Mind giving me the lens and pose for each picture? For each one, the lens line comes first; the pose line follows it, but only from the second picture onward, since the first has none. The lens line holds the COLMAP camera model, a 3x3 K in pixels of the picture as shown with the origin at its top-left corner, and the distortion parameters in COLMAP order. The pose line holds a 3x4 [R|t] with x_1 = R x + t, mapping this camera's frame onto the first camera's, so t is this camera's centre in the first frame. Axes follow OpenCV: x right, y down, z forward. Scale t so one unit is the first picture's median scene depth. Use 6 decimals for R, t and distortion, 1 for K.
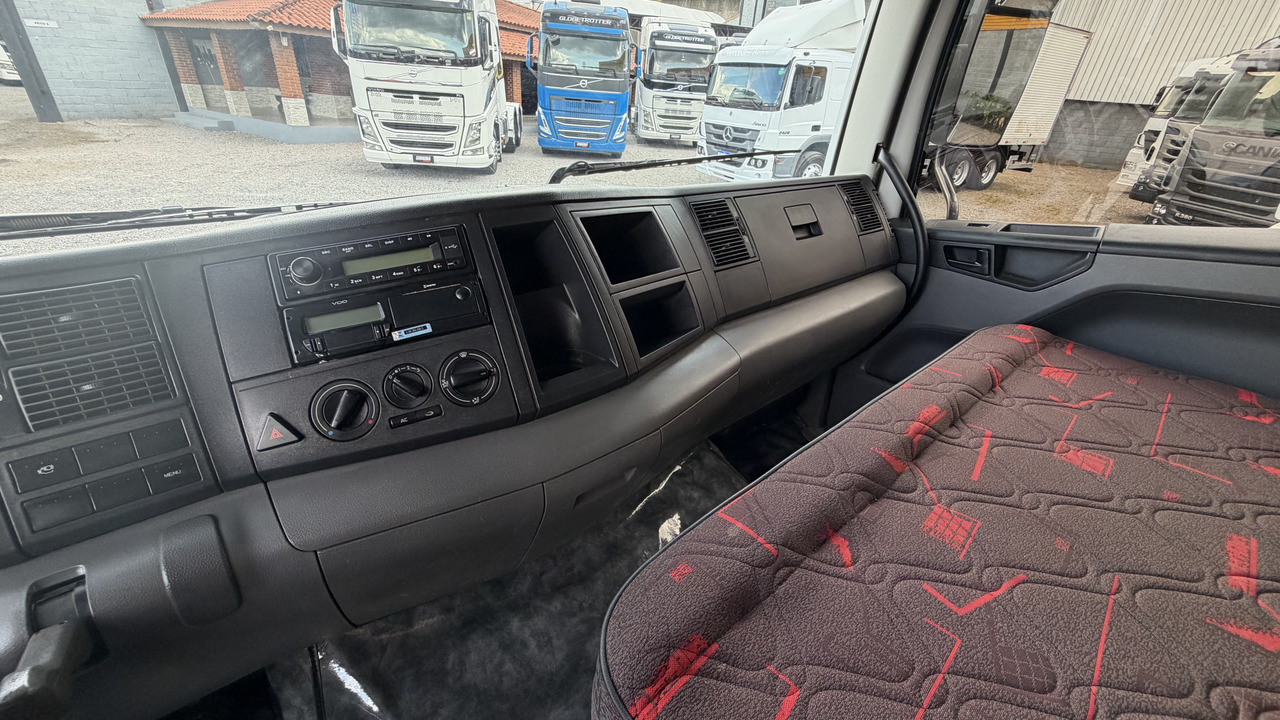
lens RADIAL K [[511.2, 0, 640.0], [0, 511.2, 360.0], [0, 0, 1]] dist [0.000383, 0.000252]
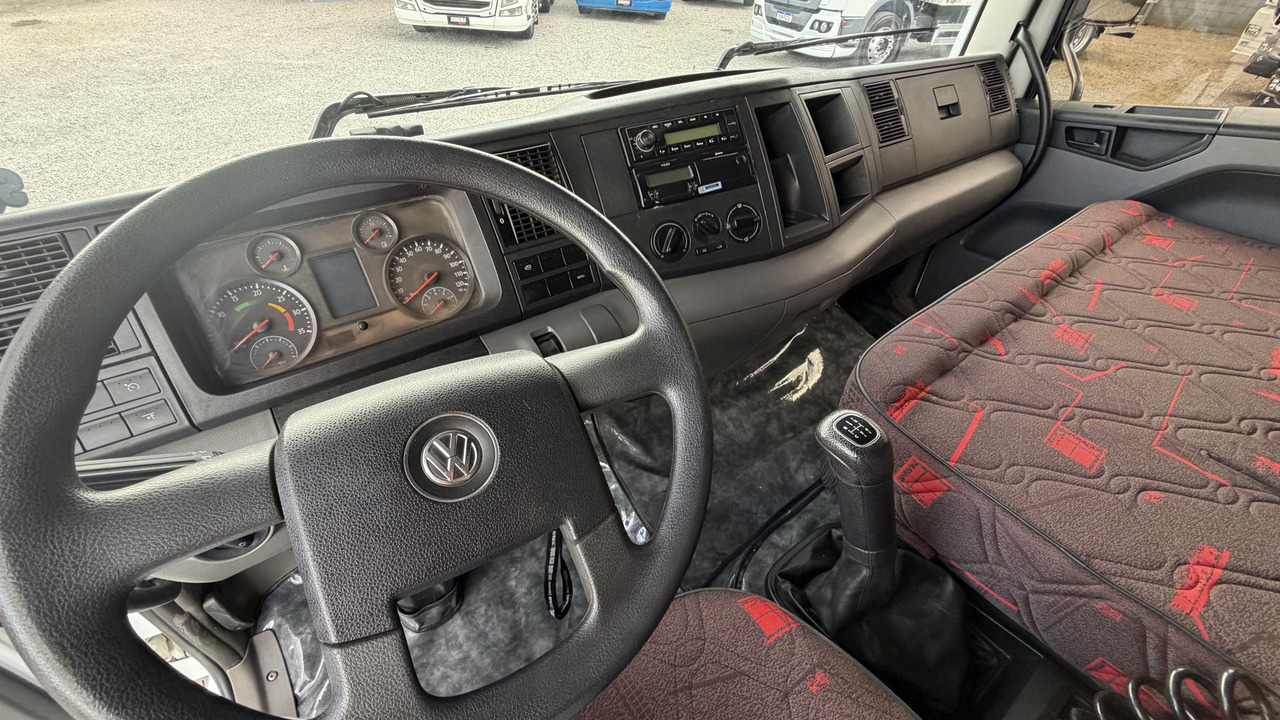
lens RADIAL K [[511.2, 0, 640.0], [0, 511.2, 360.0], [0, 0, 1]] dist [0.000383, 0.000252]
pose [[0.998404, 0.032480, -0.046211, -0.307887], [-0.021906, 0.976756, 0.213231, 0.062955], [0.052063, -0.211879, 0.975908, -0.274115]]
